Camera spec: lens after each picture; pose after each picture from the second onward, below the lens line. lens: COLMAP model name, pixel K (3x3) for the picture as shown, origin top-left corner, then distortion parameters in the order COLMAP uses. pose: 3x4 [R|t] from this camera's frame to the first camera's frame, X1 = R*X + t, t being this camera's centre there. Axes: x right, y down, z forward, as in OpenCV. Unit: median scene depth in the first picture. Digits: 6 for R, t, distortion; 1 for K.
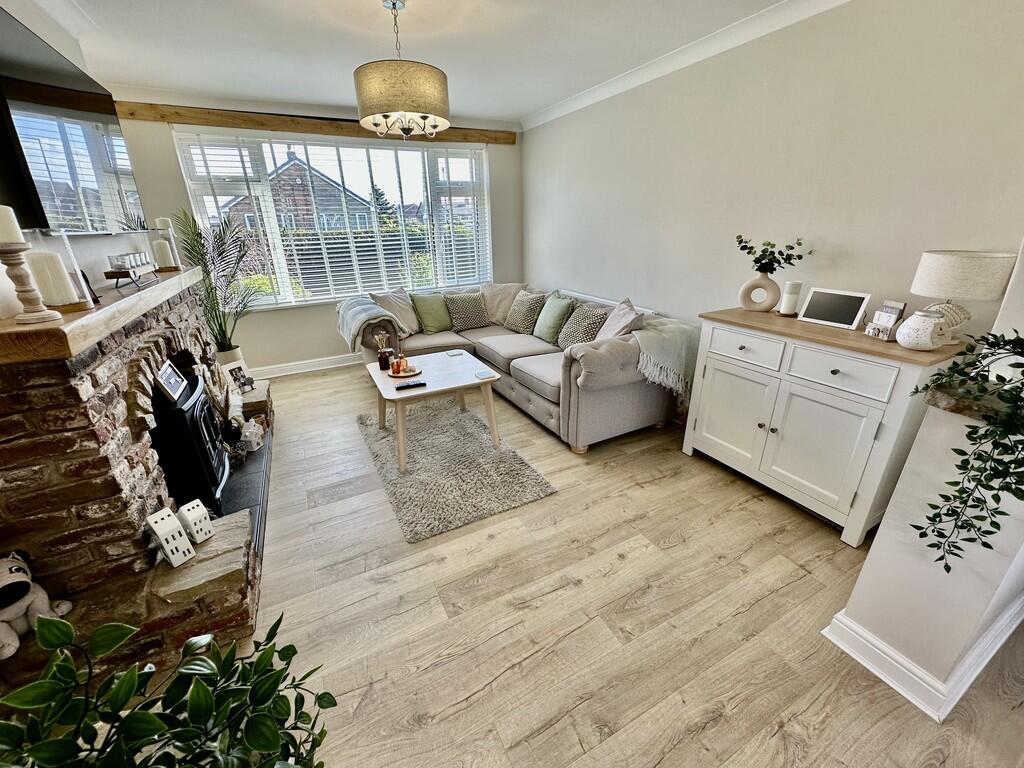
lens RADIAL K [[407.8, 0, 510.6], [0, 407.8, 381.9], [0, 0, 1]] dist [-0.003286, 0.000702]
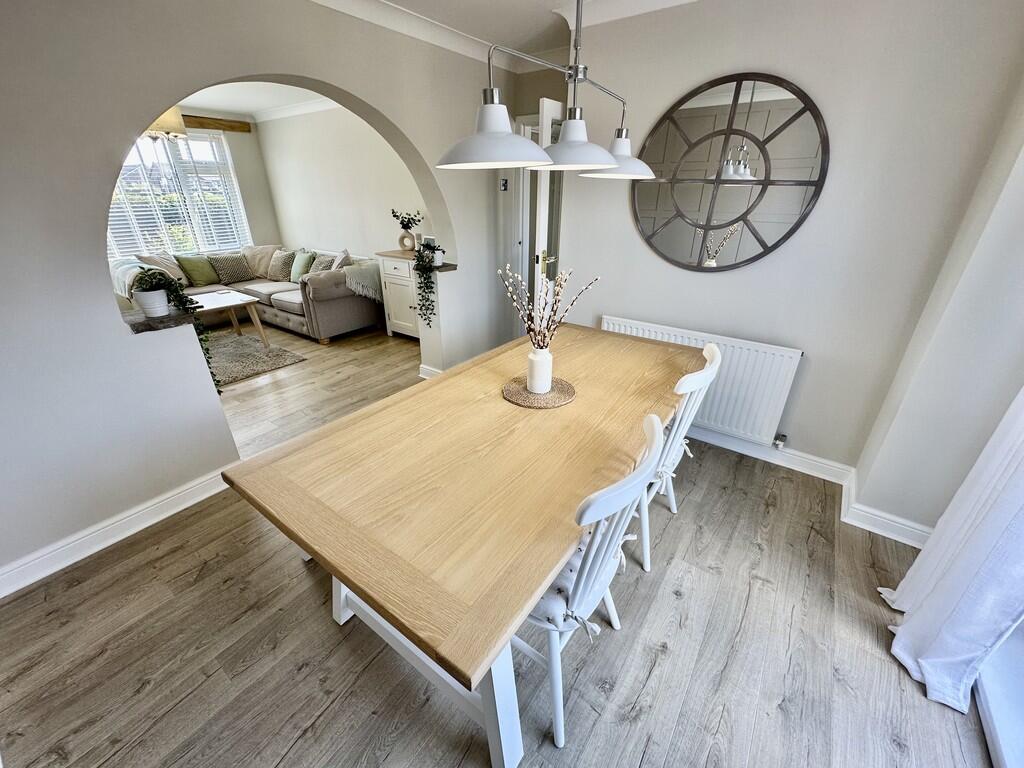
lens RADIAL K [[407.8, 0, 511.7], [0, 407.8, 380.8], [0, 0, 1]] dist [-0.003286, 0.000702]
pose [[0.894378, -0.167662, 0.414701, 0.147278], [0.143316, 0.985631, 0.089399, 0.305632], [-0.423731, -0.020523, 0.905555, -0.876630]]
